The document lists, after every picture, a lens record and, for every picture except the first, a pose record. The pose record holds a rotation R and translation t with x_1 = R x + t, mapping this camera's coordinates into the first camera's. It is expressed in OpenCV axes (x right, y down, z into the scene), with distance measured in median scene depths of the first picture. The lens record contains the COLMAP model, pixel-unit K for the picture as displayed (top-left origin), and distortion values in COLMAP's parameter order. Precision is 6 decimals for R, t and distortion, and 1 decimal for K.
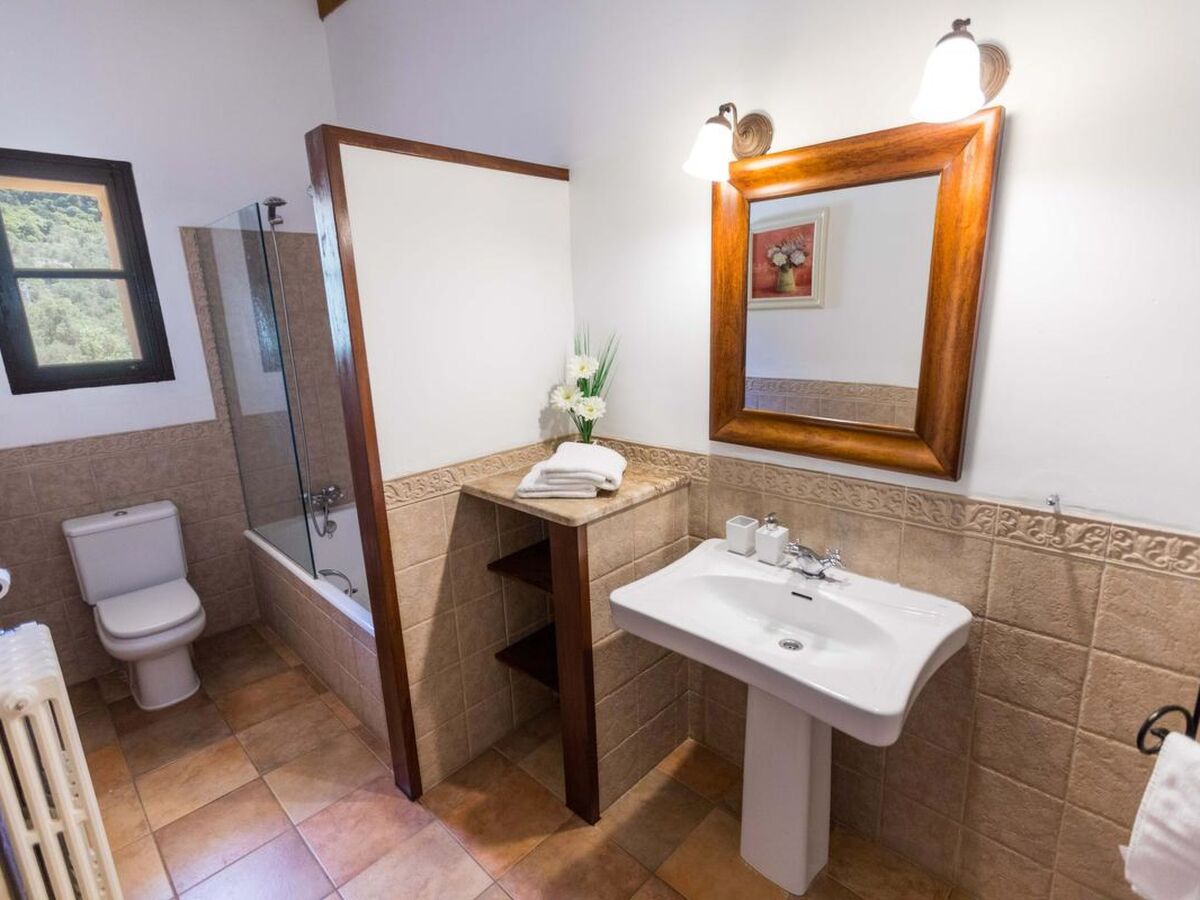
lens RADIAL K [[597.7, 0, 598.6], [0, 597.7, 450.6], [0, 0, 1]] dist [-0.000212, 0.000196]
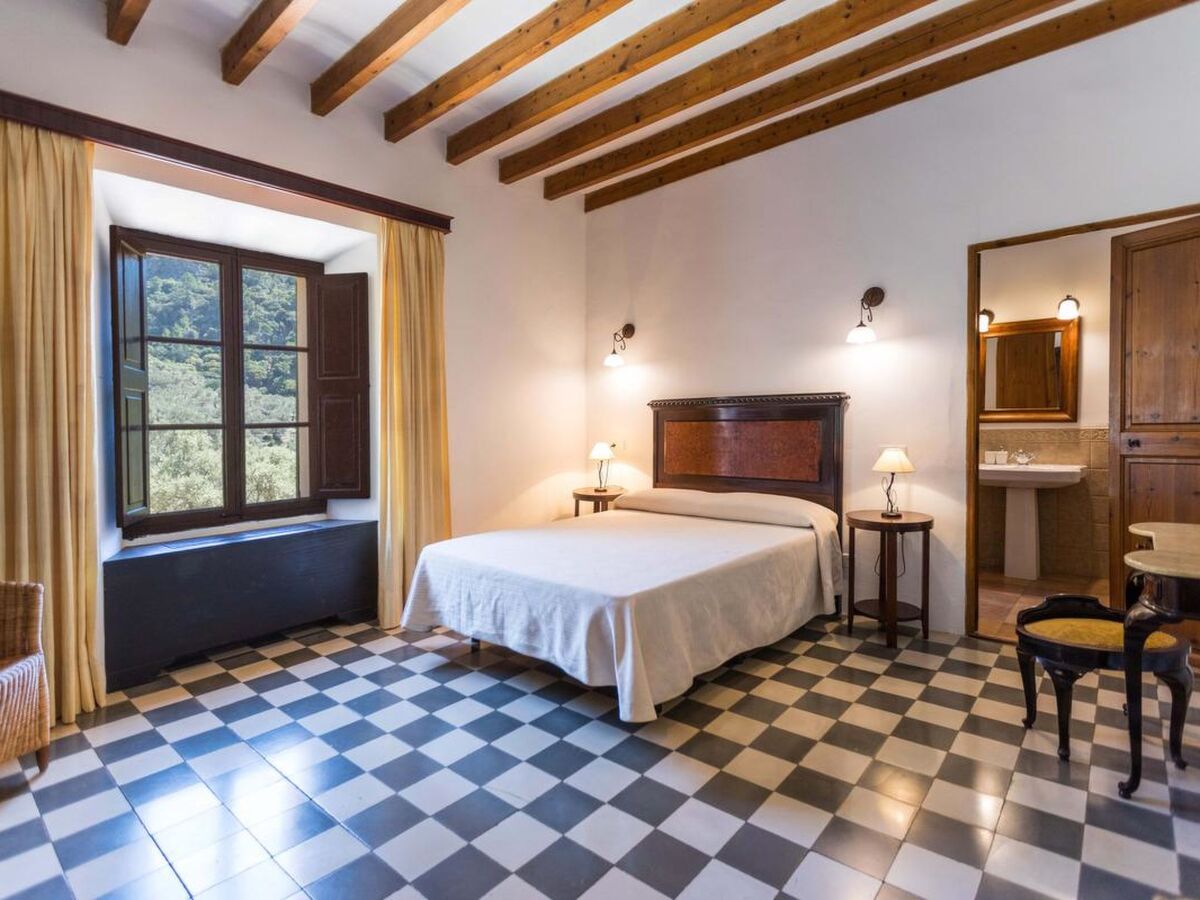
lens RADIAL K [[597.7, 0, 603.1], [0, 597.7, 442.7], [0, 0, 1]] dist [-0.000212, 0.000196]
pose [[0.999162, 0.024650, 0.032681, -1.943135], [-0.017389, 0.978337, -0.206288, 0.825461], [-0.037058, 0.205547, 0.977945, -1.916283]]
